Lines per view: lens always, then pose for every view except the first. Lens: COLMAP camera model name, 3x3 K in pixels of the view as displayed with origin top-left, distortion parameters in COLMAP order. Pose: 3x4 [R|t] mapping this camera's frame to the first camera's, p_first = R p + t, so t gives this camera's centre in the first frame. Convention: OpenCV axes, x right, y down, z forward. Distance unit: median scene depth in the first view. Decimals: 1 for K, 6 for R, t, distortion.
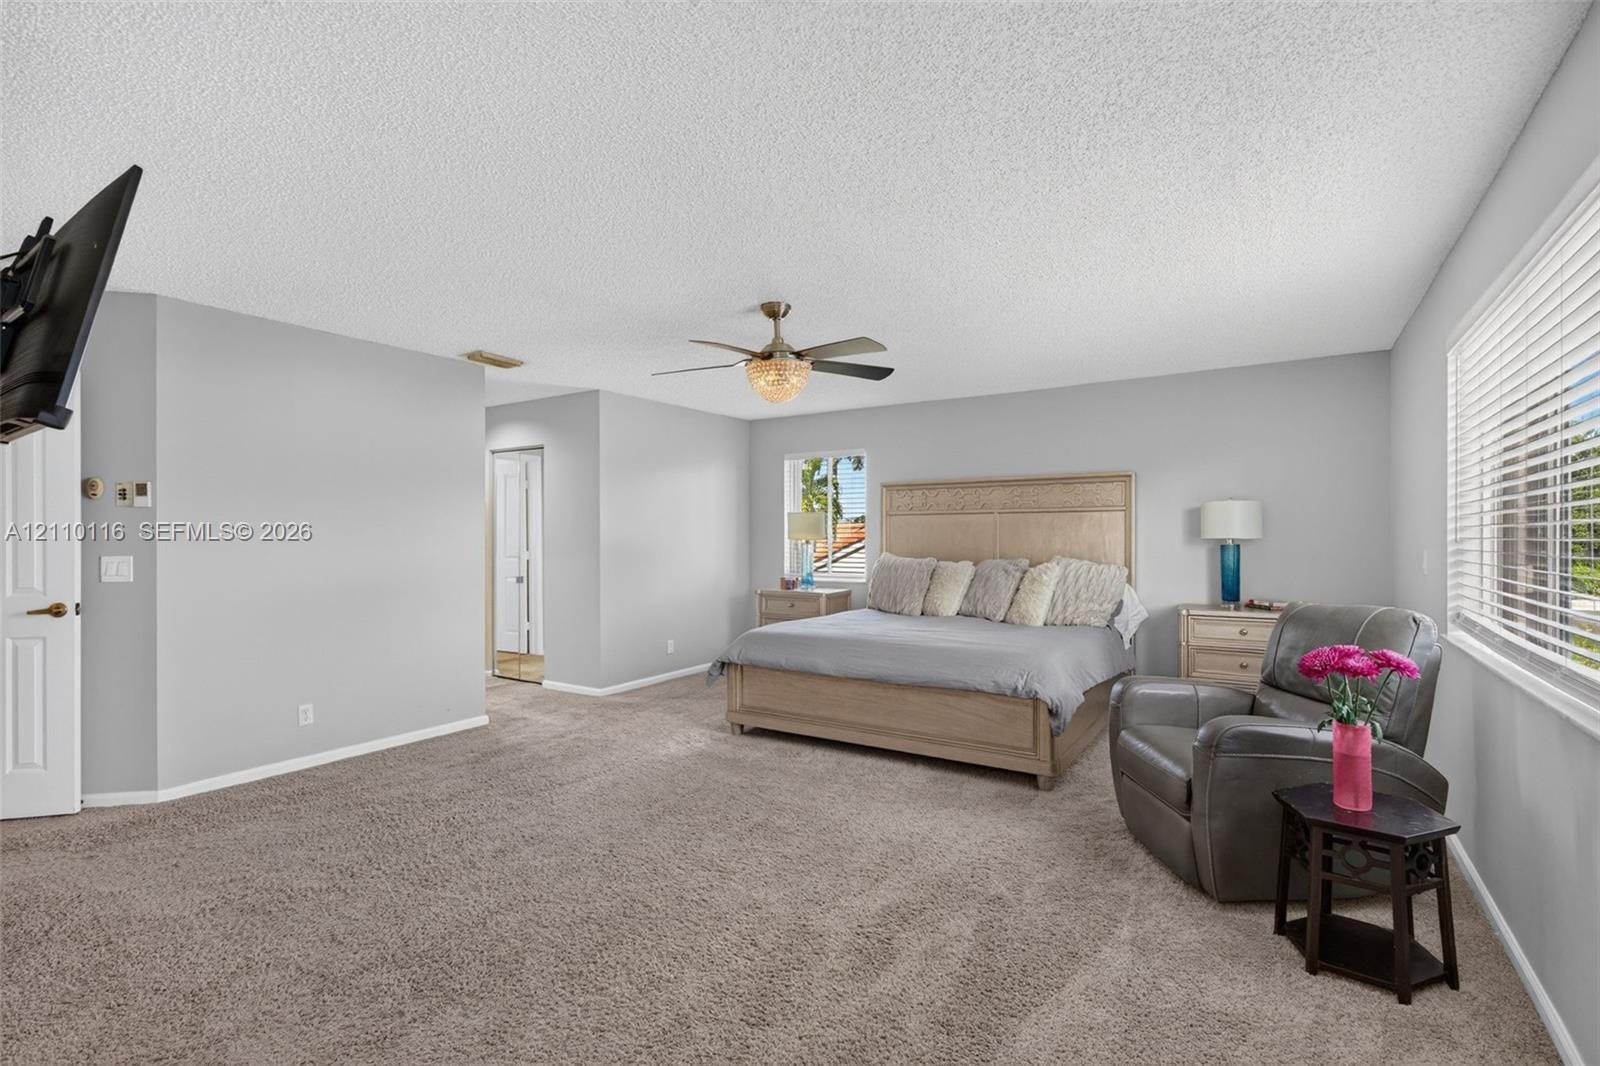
lens RADIAL K [[732.0, 0, 800.8], [0, 732.0, 538.5], [0, 0, 1]] dist [-0.000647, -0.000102]
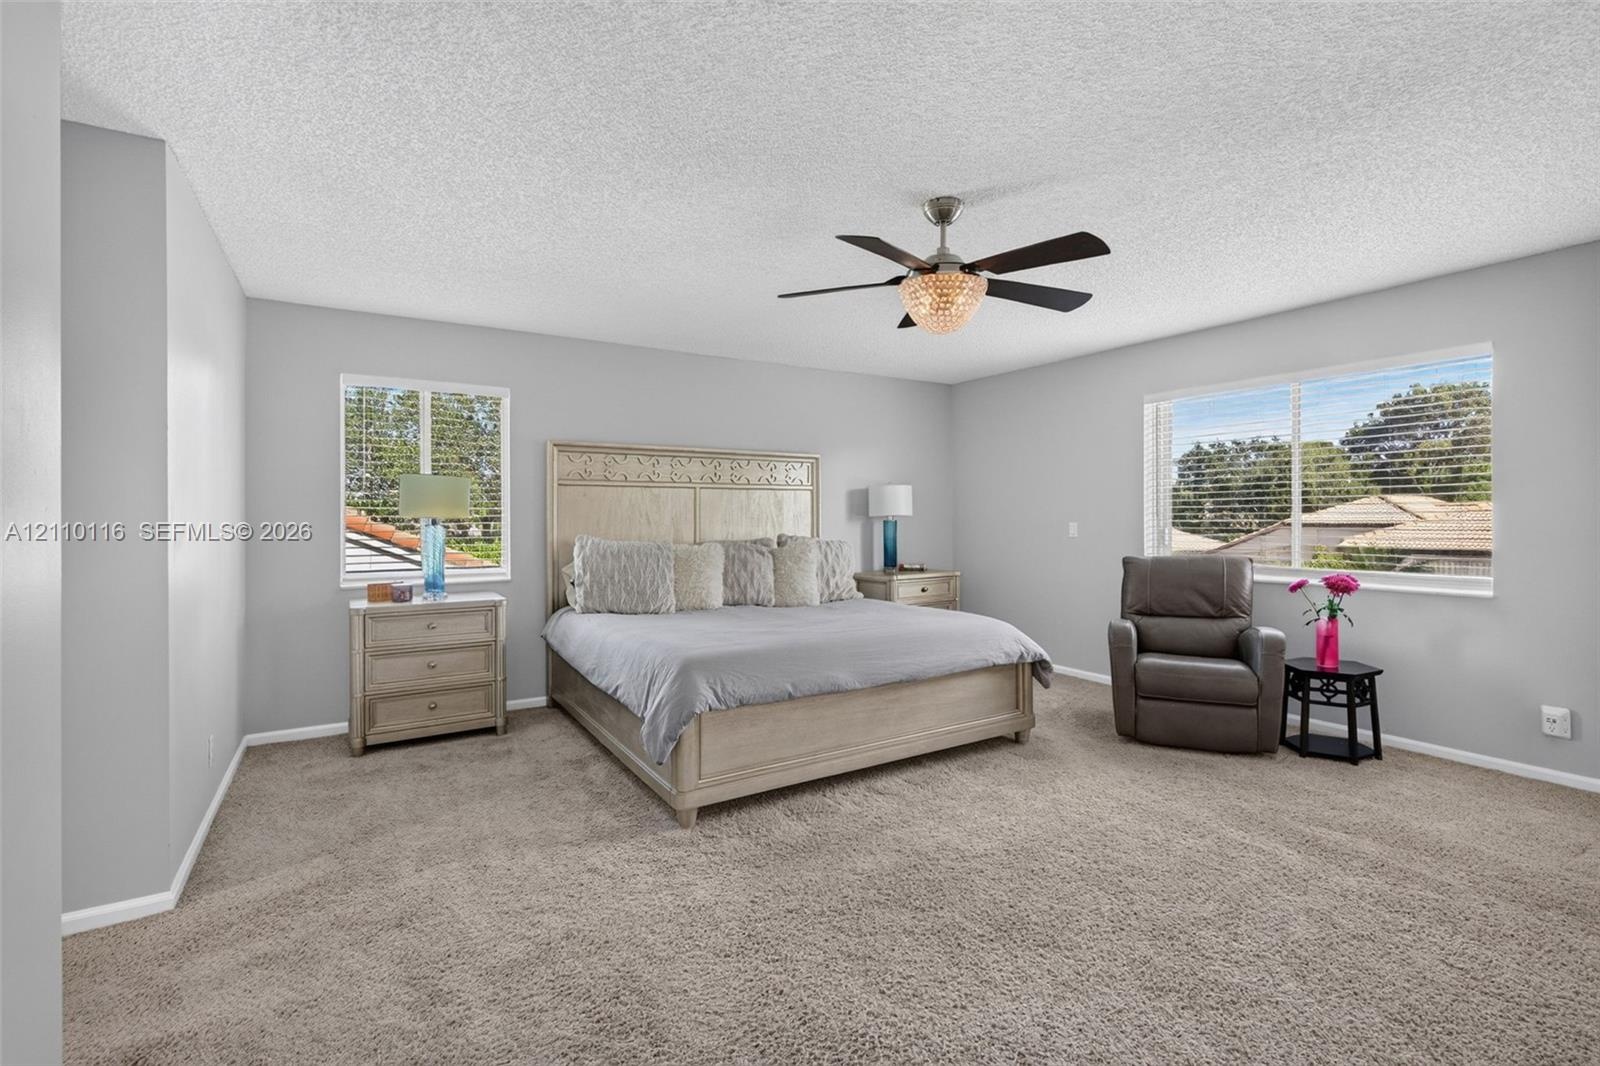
lens RADIAL K [[732.0, 0, 804.2], [0, 732.0, 518.2], [0, 0, 1]] dist [-0.000647, -0.000102]
pose [[0.408693, -0.001756, 0.912670, -0.621825], [0.004159, 0.999991, 0.000061, 0.002799], [-0.912662, 0.003771, 0.408697, 0.647344]]
